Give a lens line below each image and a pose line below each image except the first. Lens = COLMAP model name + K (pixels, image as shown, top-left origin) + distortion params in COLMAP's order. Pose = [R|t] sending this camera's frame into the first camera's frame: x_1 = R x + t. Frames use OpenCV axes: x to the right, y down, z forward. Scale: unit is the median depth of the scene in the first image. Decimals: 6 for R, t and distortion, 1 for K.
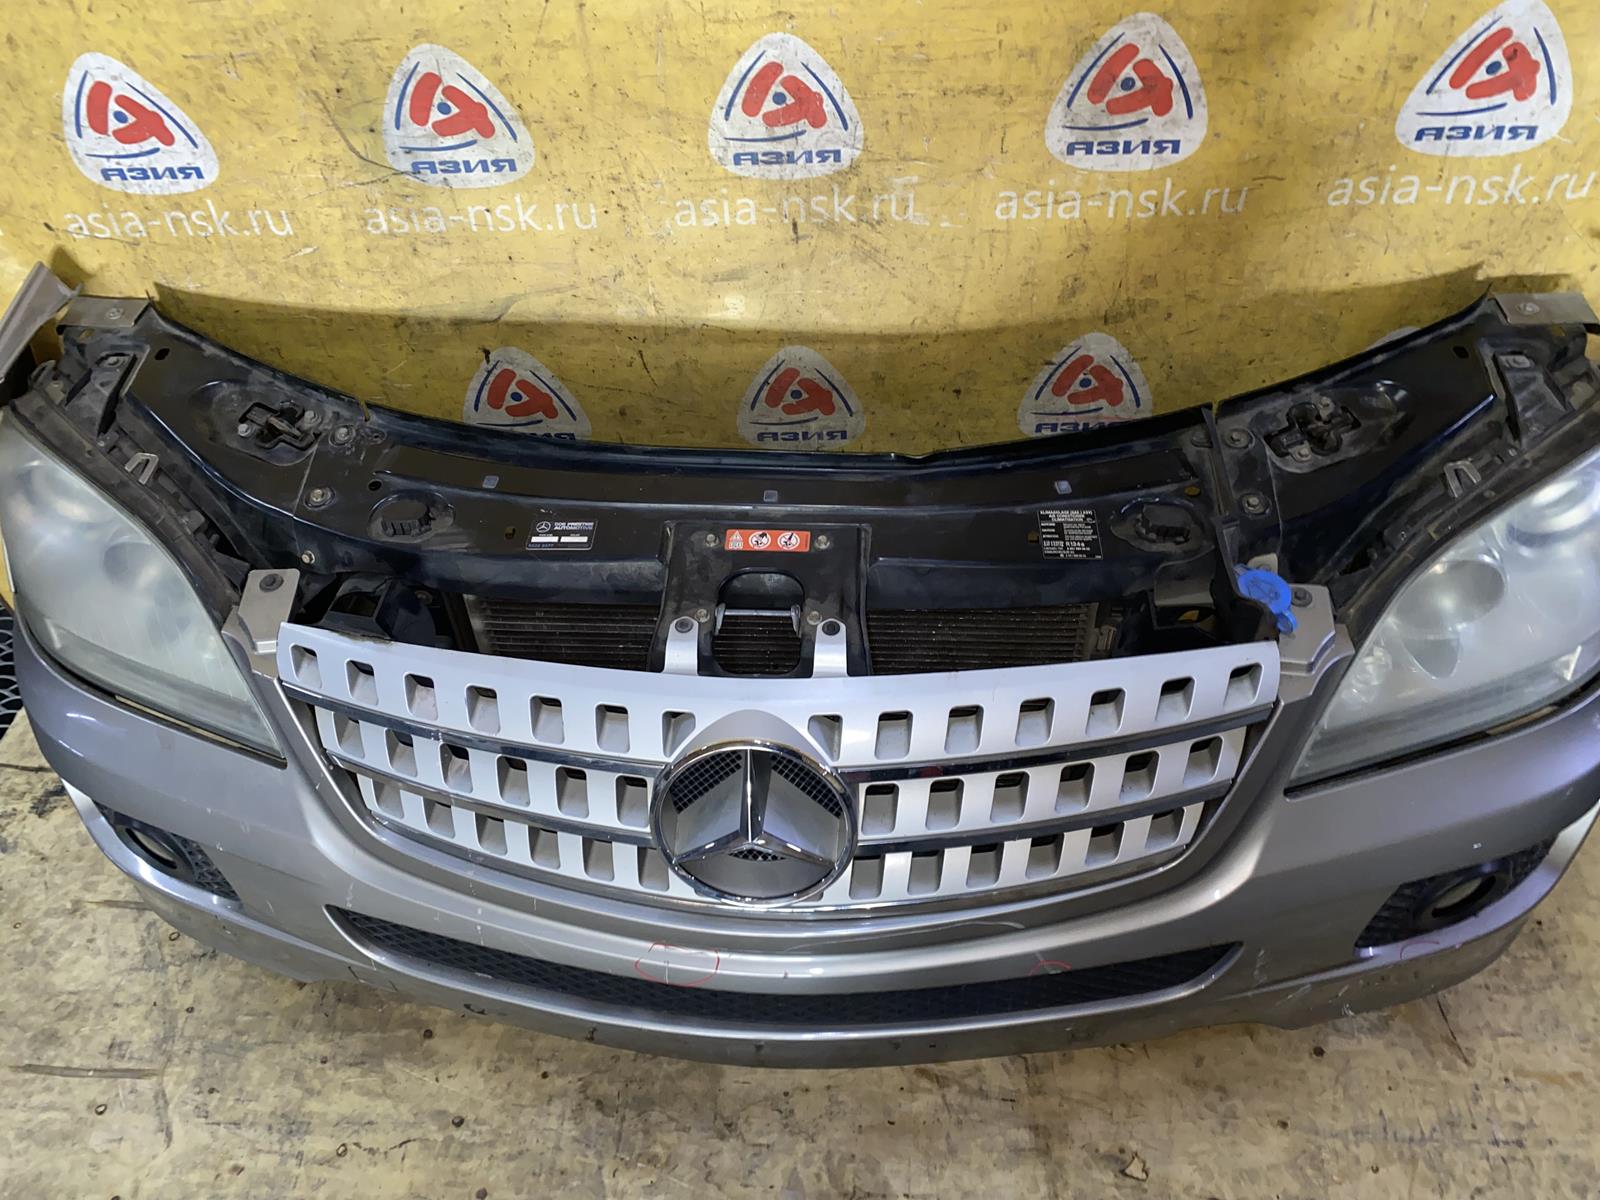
lens RADIAL K [[1231.2, 0, 799.2], [0, 1231.2, 607.4], [0, 0, 1]] dist [0.011118, 0.004189]
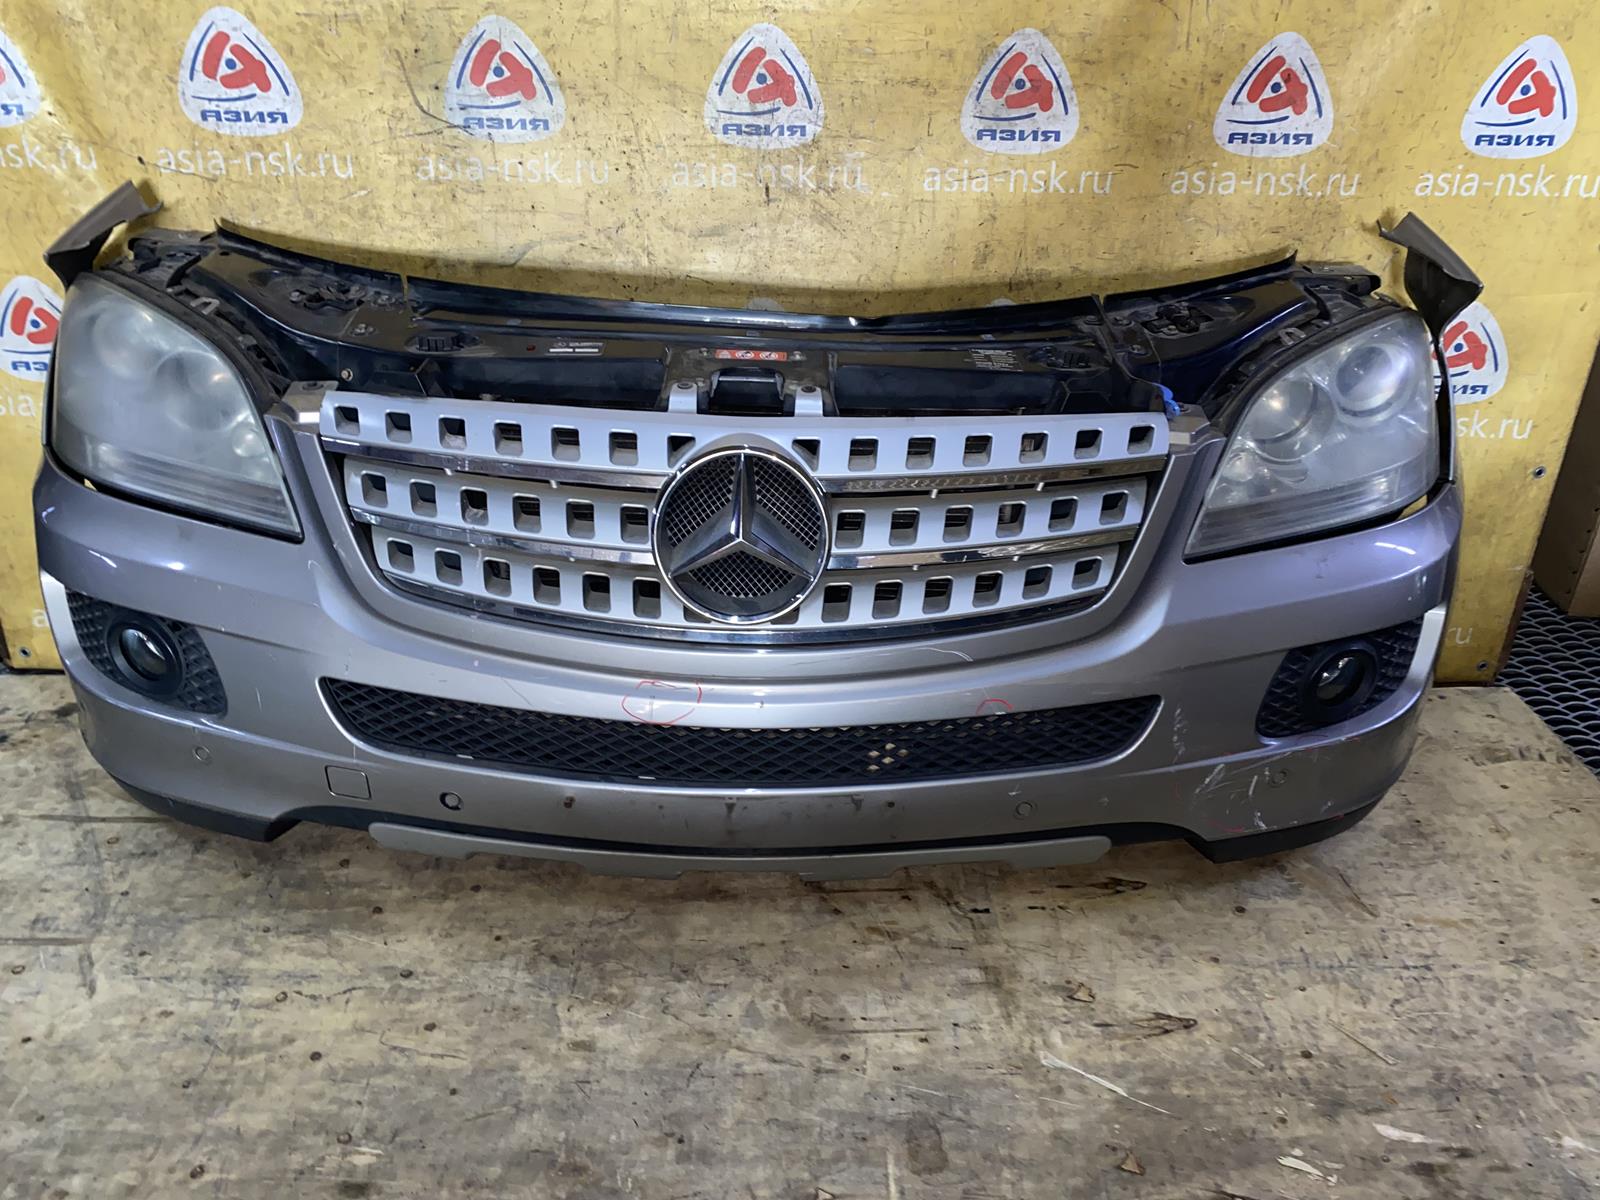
lens RADIAL K [[1223.7, 0, 821.7], [0, 1223.7, 586.9], [0, 0, 1]] dist [0.013505, 0.002189]
pose [[0.994151, 0.032153, 0.103097, -0.063939], [0.003285, 0.945207, -0.326456, 0.482574], [-0.107945, 0.324885, 0.939573, -0.054681]]
